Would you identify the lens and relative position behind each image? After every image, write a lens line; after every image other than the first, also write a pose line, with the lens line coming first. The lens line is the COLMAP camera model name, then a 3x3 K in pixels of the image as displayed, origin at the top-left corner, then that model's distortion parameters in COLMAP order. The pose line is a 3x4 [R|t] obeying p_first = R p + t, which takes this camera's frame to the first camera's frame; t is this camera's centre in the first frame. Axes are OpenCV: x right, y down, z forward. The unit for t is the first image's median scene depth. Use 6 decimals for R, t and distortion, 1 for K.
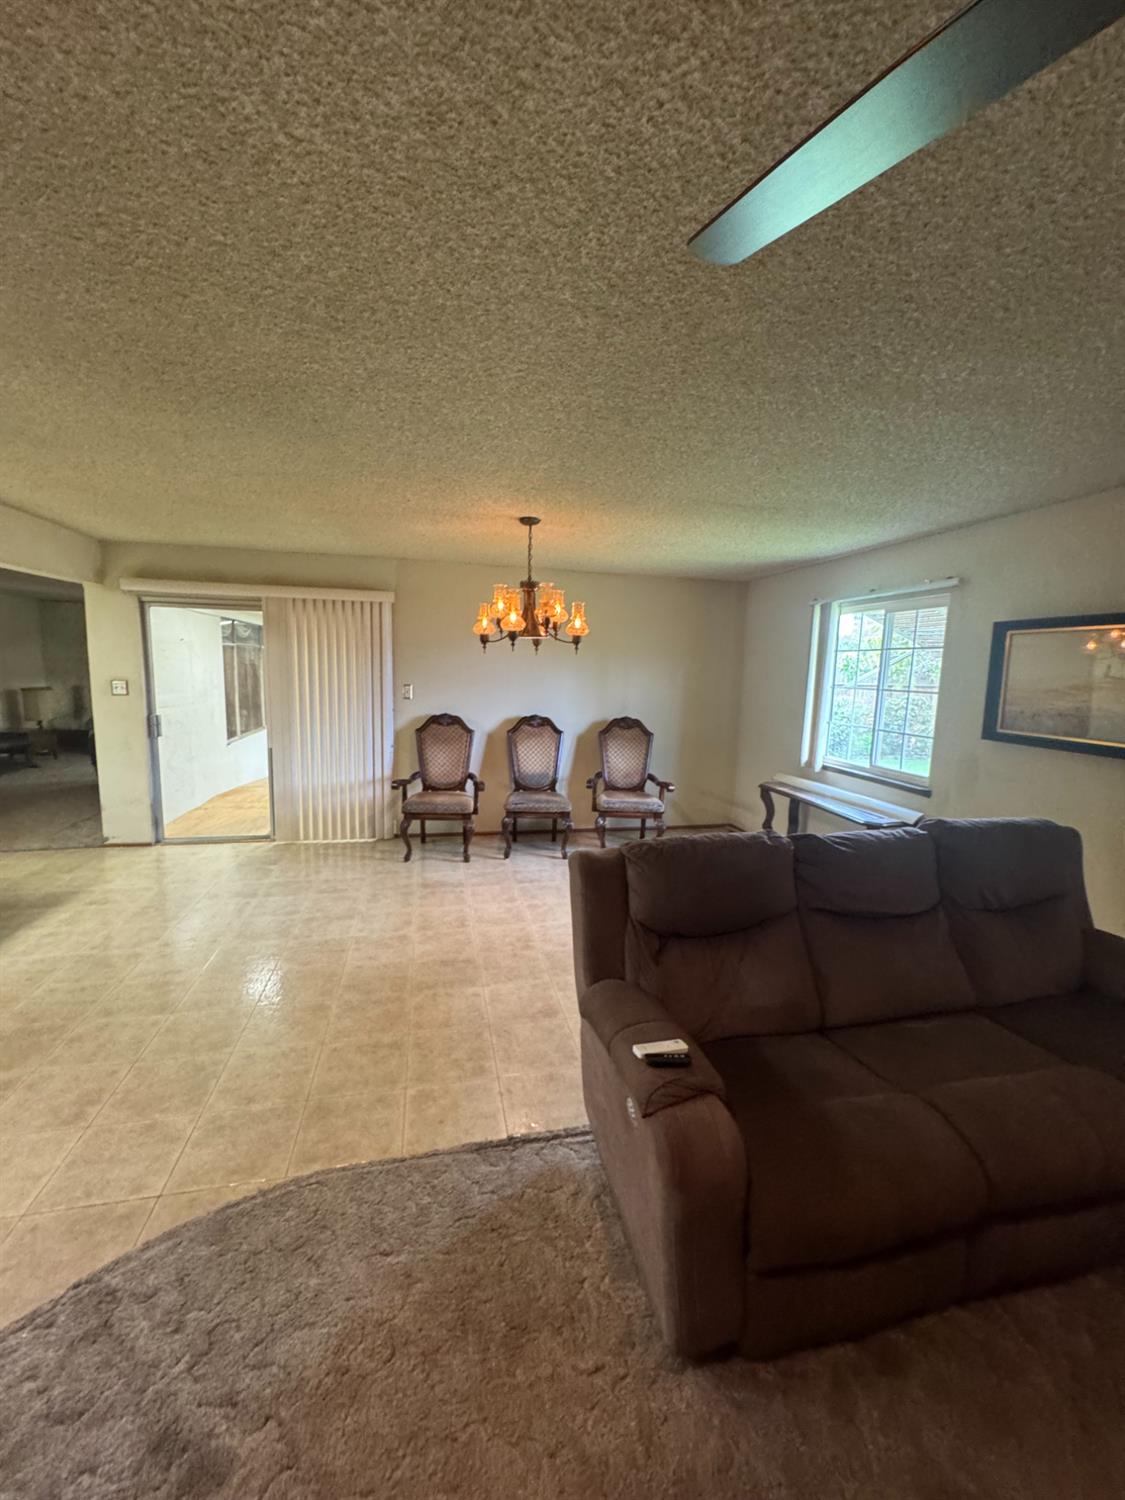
lens RADIAL K [[599.4, 0, 562.3], [0, 599.4, 747.7], [0, 0, 1]] dist [-0.001434, 0.000527]
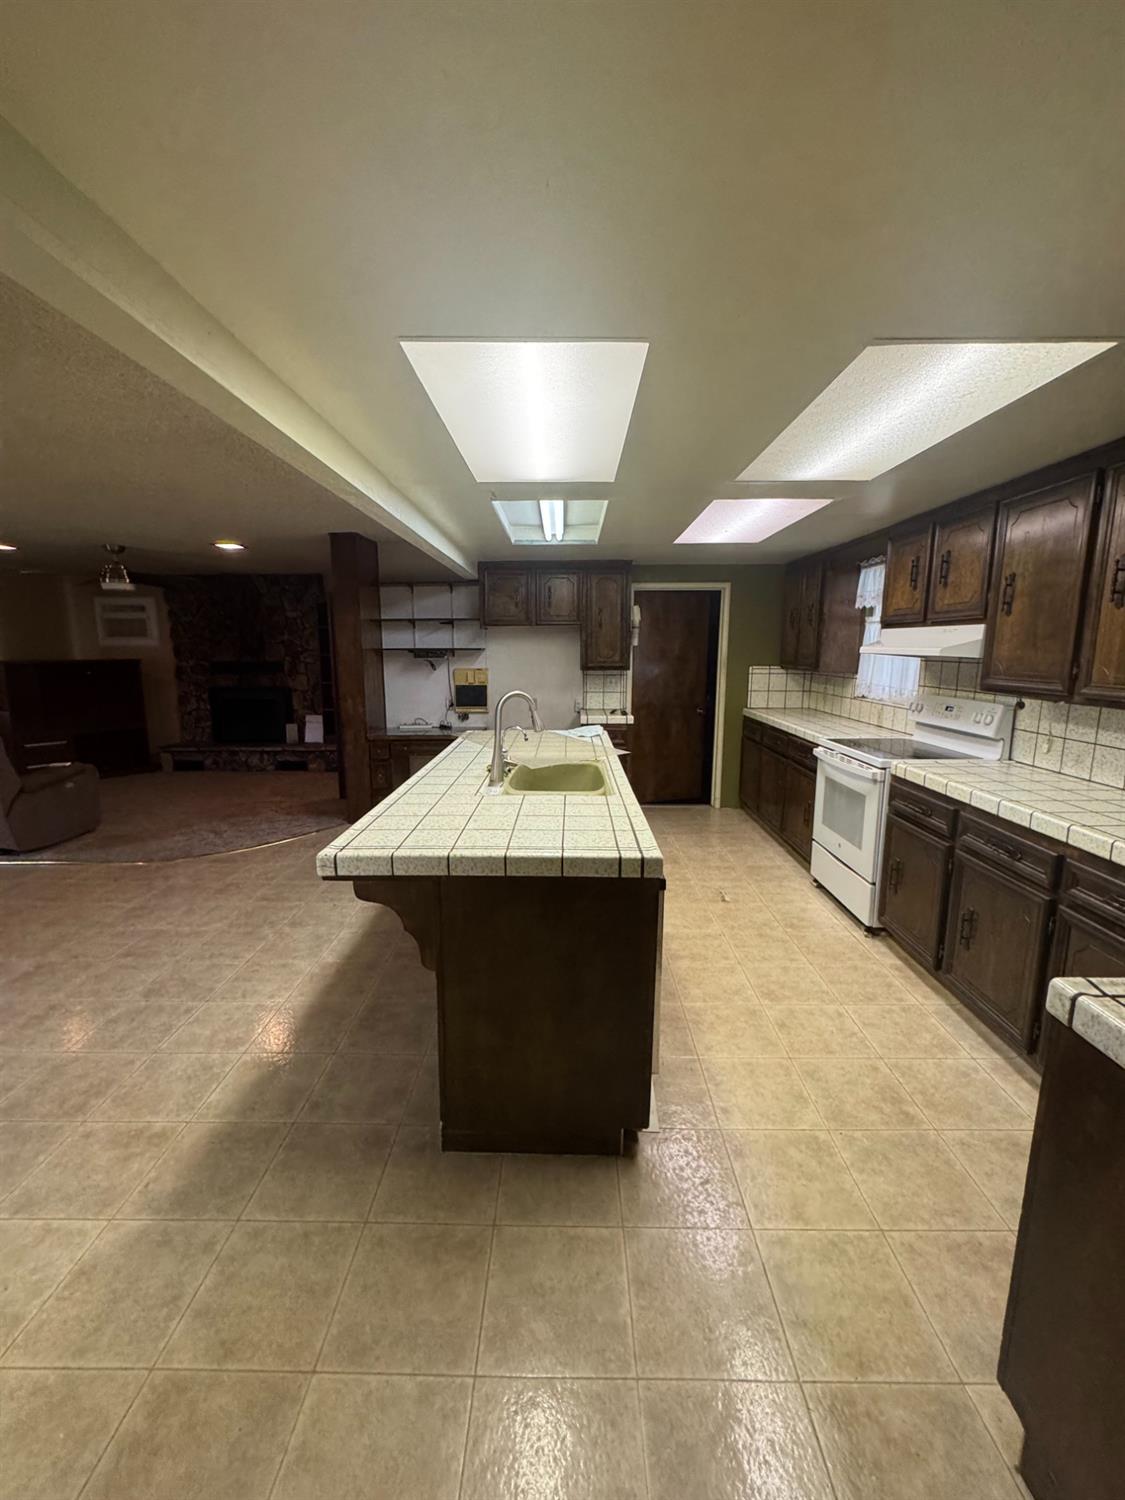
lens RADIAL K [[599.4, 0, 562.3], [0, 599.4, 747.7], [0, 0, 1]] dist [-0.001434, 0.000527]
pose [[-0.974568, -0.061574, 0.215465, -2.453078], [0.007020, 0.952649, 0.303993, -0.407300], [-0.223980, 0.297774, -0.927989, 2.639235]]
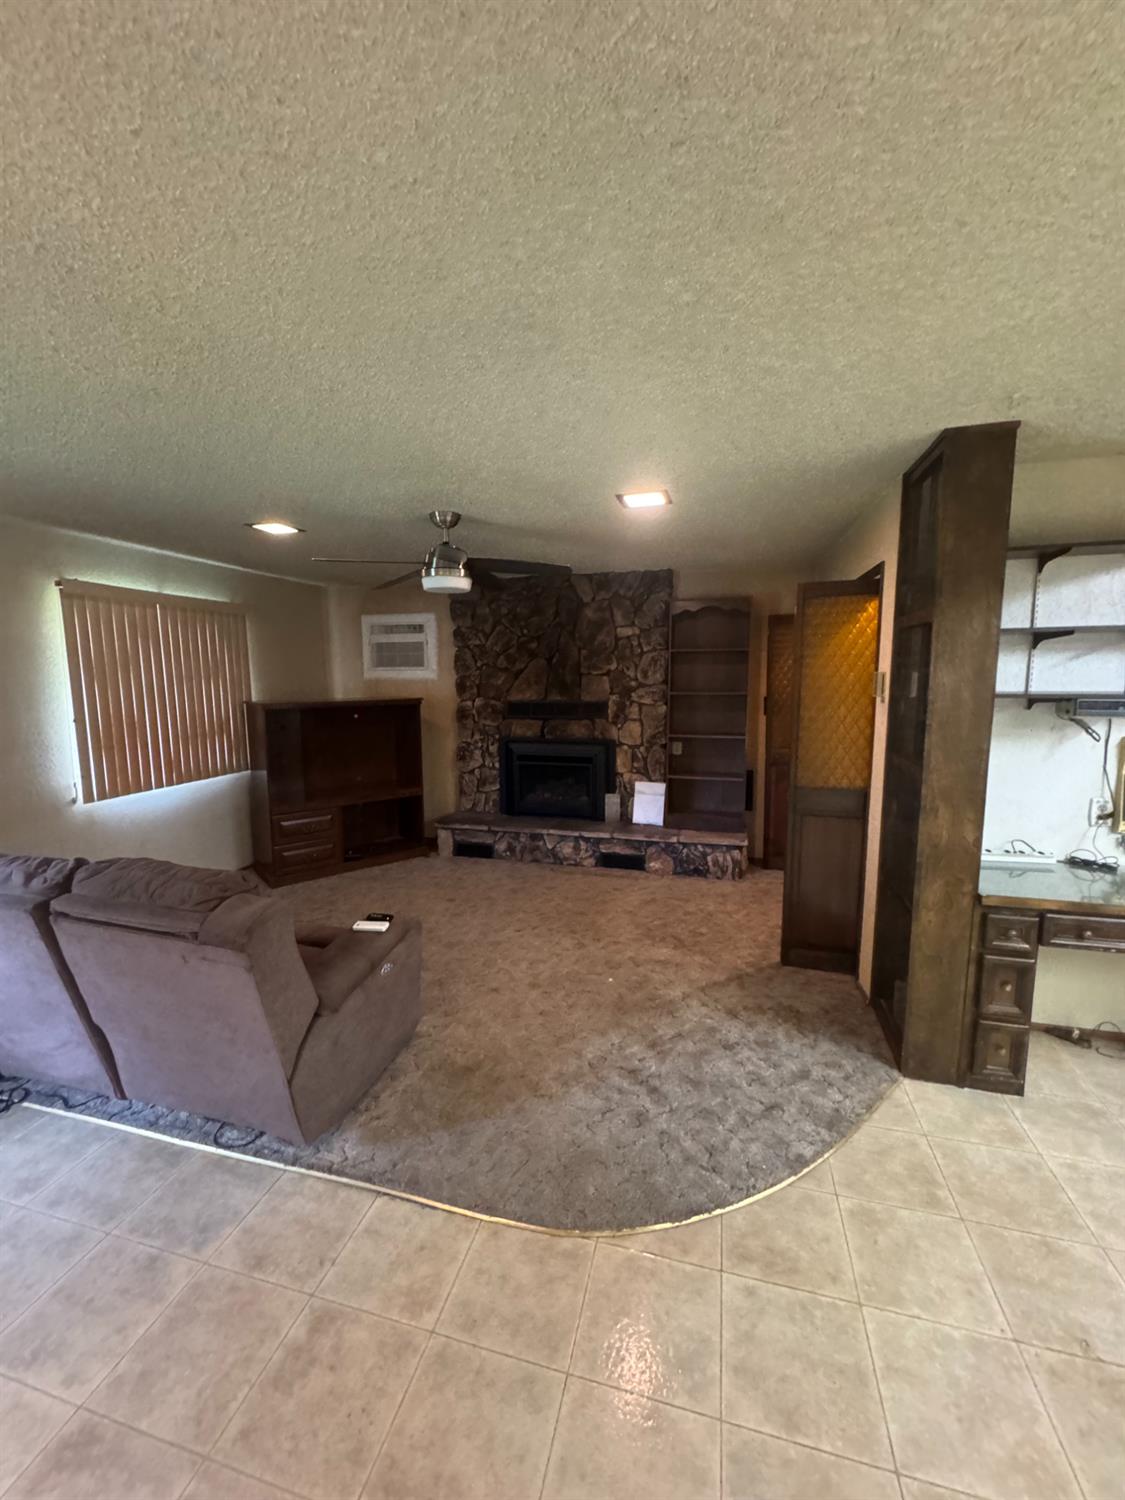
lens RADIAL K [[599.4, 0, 562.3], [0, 599.4, 747.7], [0, 0, 1]] dist [-0.001434, 0.000527]
pose [[-0.889167, -0.078505, 0.450799, -0.763002], [0.046821, 0.964393, 0.260296, -0.262076], [-0.455182, 0.252554, -0.853830, 1.601336]]
